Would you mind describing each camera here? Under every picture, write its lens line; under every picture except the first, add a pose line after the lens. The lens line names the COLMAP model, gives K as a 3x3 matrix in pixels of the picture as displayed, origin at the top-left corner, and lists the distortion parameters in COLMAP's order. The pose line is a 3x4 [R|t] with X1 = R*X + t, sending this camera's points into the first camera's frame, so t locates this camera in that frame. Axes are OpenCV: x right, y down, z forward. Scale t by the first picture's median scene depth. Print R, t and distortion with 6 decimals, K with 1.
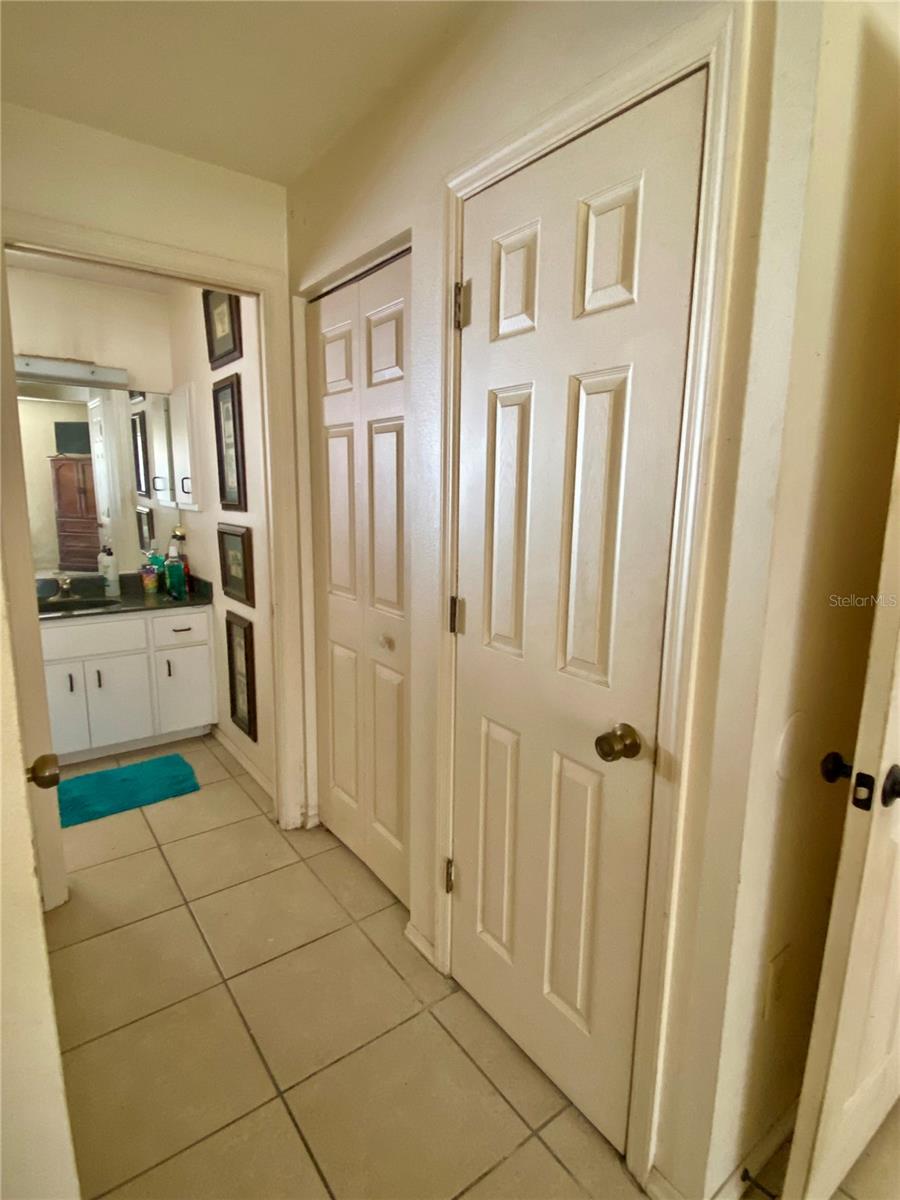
lens RADIAL K [[618.0, 0, 449.3], [0, 618.0, 601.4], [0, 0, 1]] dist [-0.000875, -0.003056]
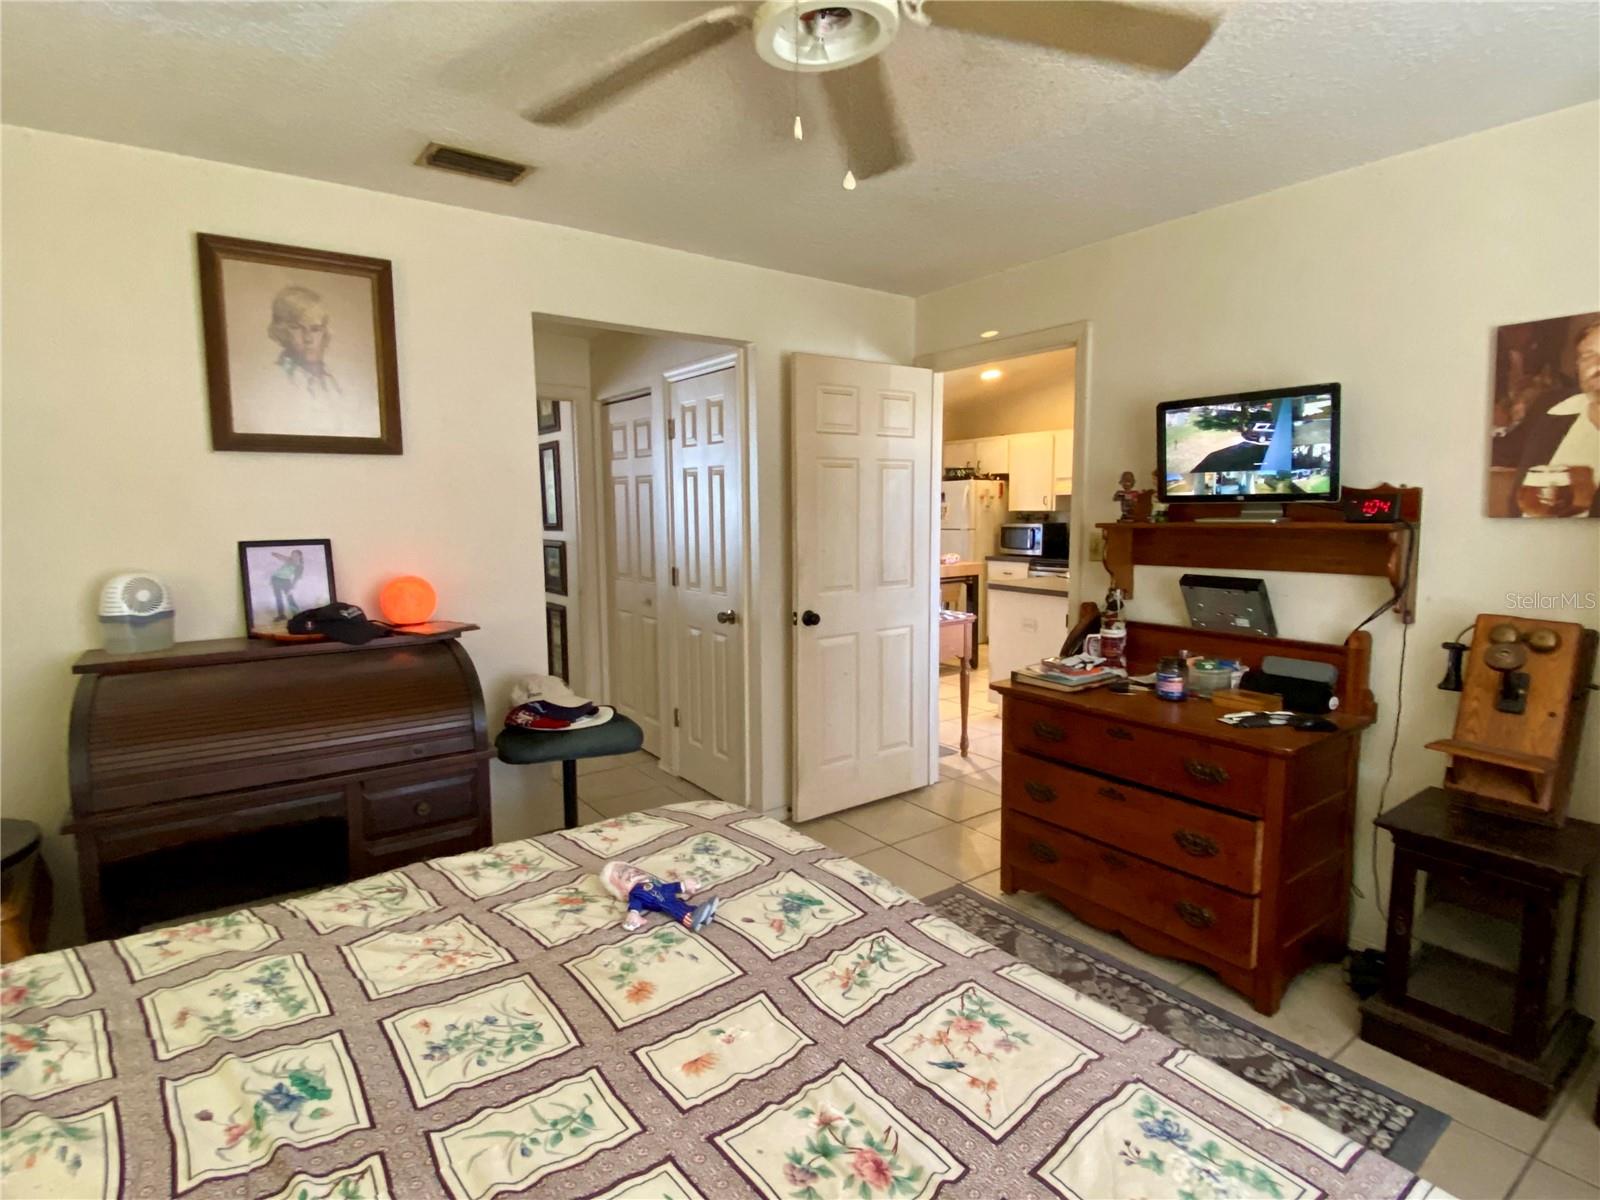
lens RADIAL K [[824.0, 0, 793.4], [0, 824.0, 601.1], [0, 0, 1]] dist [-0.000875, -0.003056]
pose [[0.999716, -0.020085, -0.012853, 0.352748], [0.019182, 0.997578, -0.066854, 0.237049], [0.014164, 0.066588, 0.997680, -1.356812]]
